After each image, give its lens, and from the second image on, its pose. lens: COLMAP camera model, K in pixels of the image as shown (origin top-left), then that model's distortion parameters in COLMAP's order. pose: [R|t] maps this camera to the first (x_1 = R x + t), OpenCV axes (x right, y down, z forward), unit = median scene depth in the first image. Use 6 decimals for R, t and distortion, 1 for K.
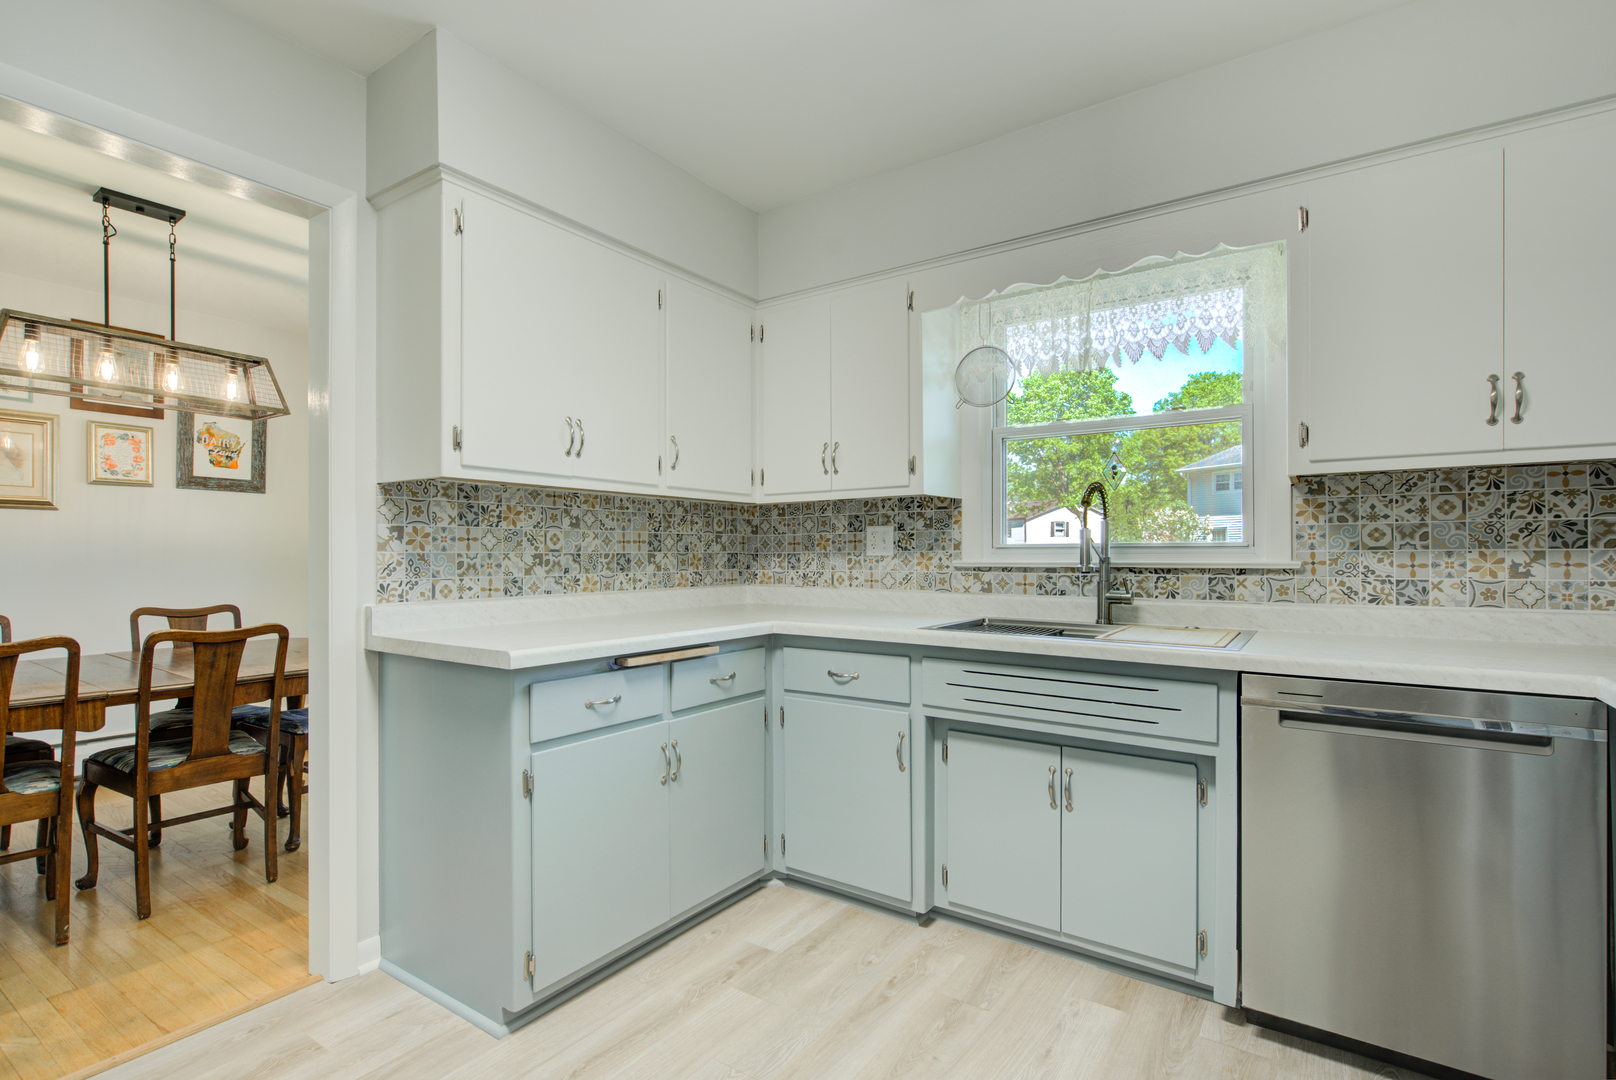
lens RADIAL K [[773.9, 0, 808.3], [0, 773.9, 549.9], [0, 0, 1]] dist [0.020850, -0.000282]
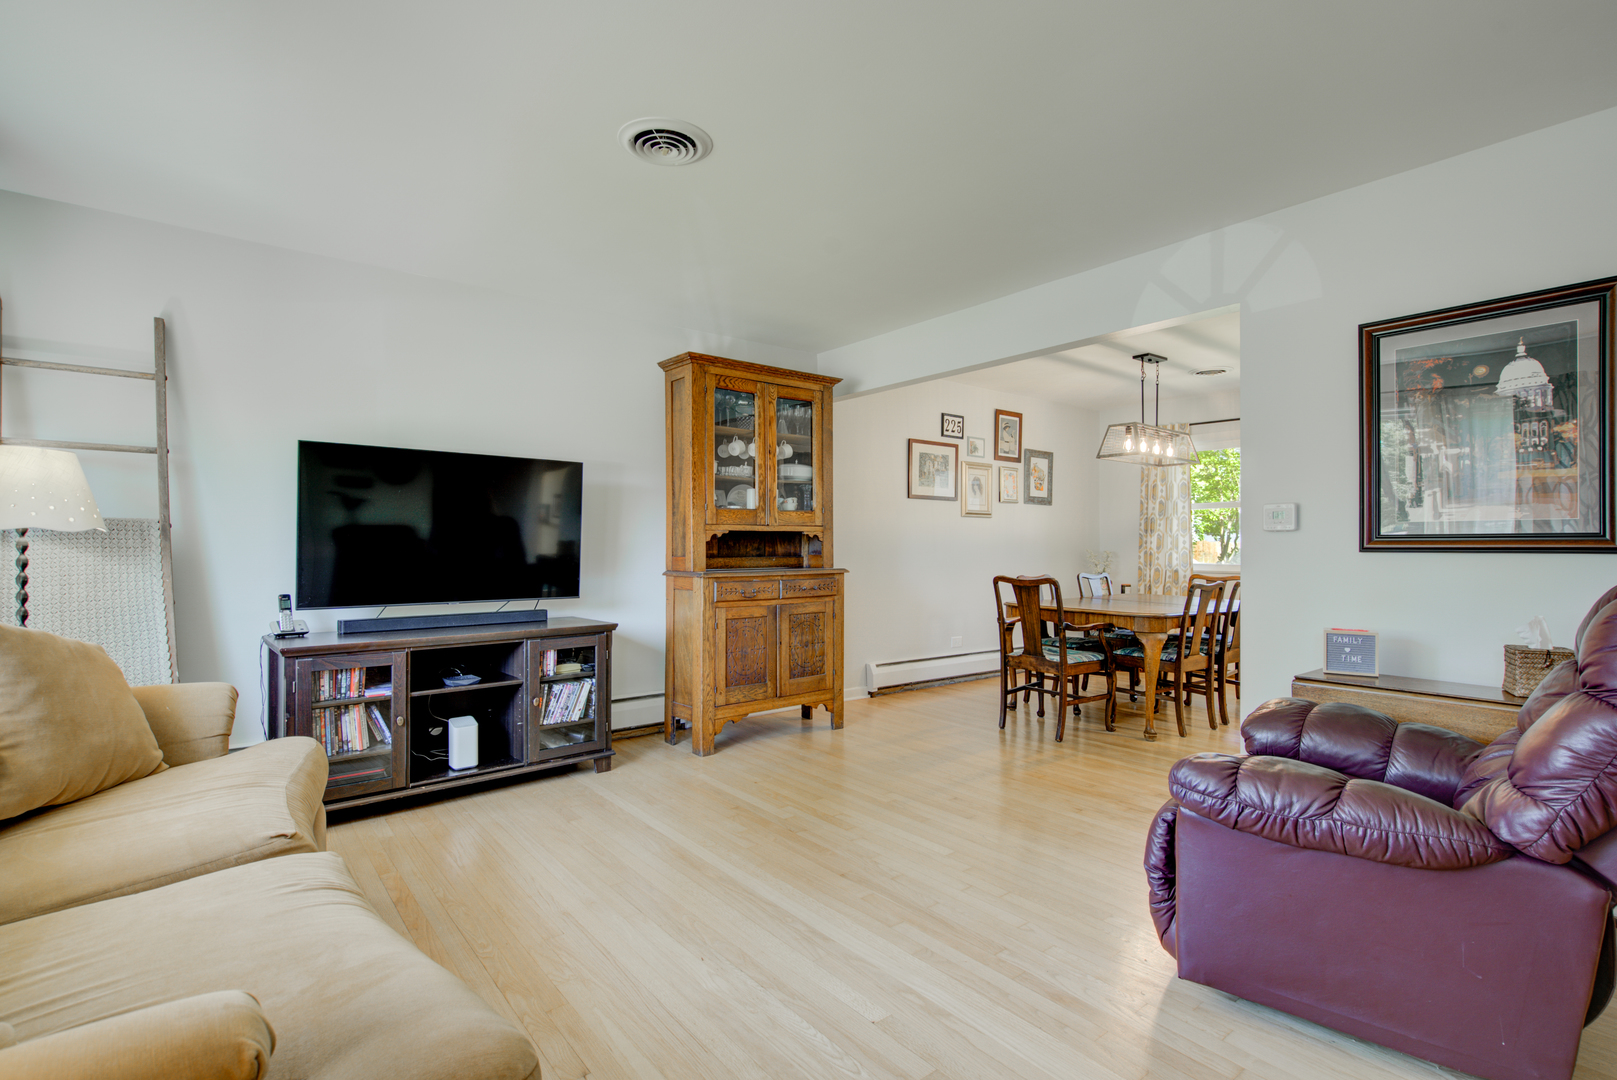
lens RADIAL K [[774.4, 0, 811.2], [0, 774.4, 539.2], [0, 0, 1]] dist [0.020850, -0.000282]
pose [[0.964100, 0.002569, -0.265526, -0.808636], [-0.002952, 0.999995, -0.001044, -0.000019], [0.265522, 0.001790, 0.964103, -0.717831]]
